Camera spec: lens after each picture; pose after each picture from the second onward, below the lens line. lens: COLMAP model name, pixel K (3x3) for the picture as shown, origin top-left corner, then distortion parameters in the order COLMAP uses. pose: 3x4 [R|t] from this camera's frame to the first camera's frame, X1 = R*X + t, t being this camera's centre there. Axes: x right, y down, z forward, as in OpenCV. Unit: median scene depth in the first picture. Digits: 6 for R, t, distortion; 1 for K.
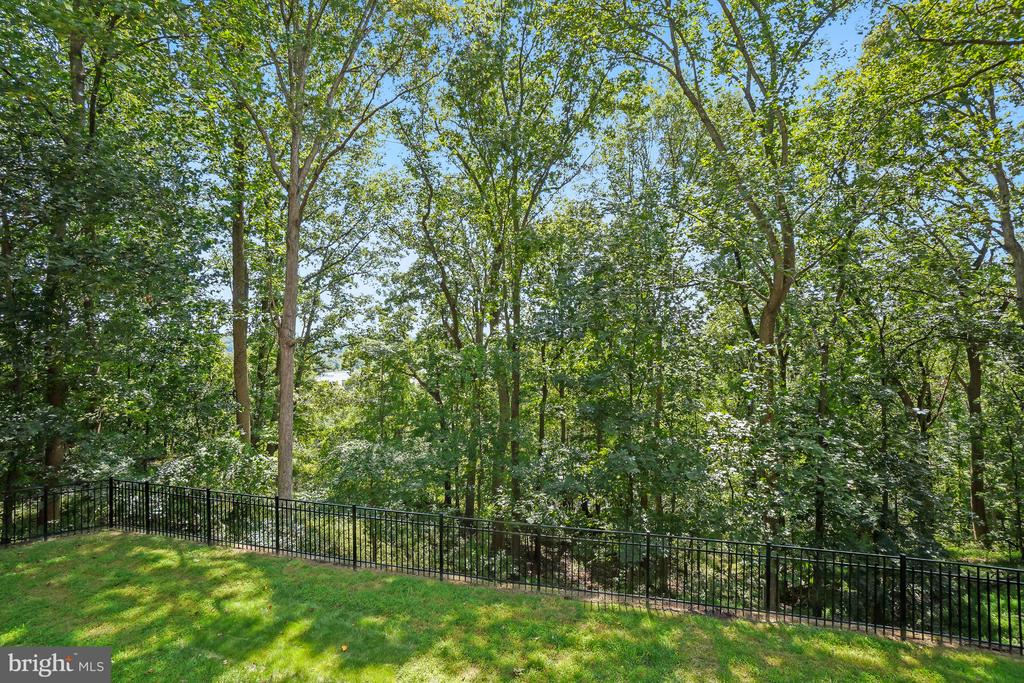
lens RADIAL K [[457.6, 0, 507.1], [0, 457.6, 343.4], [0, 0, 1]] dist [-0.031140, 0.000249]
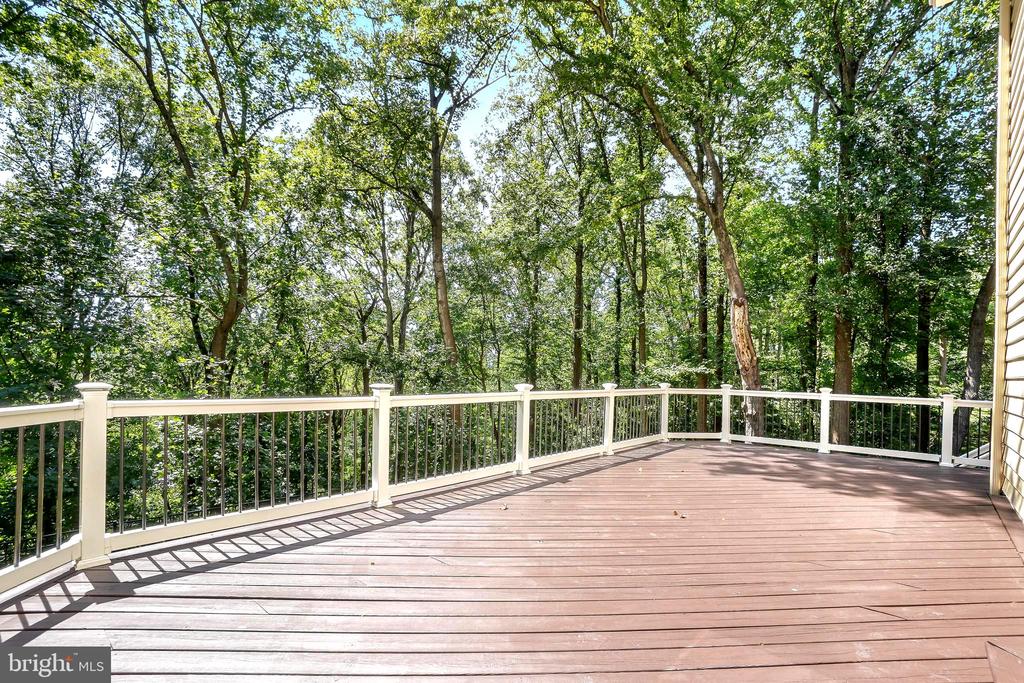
lens RADIAL K [[457.6, 0, 507.1], [0, 457.6, 343.4], [0, 0, 1]] dist [-0.031140, 0.000249]
pose [[0.451351, 0.063451, 0.890088, -0.077565], [-0.033498, 0.997971, -0.054155, -0.002083], [-0.891718, -0.005373, 0.452560, -0.109683]]
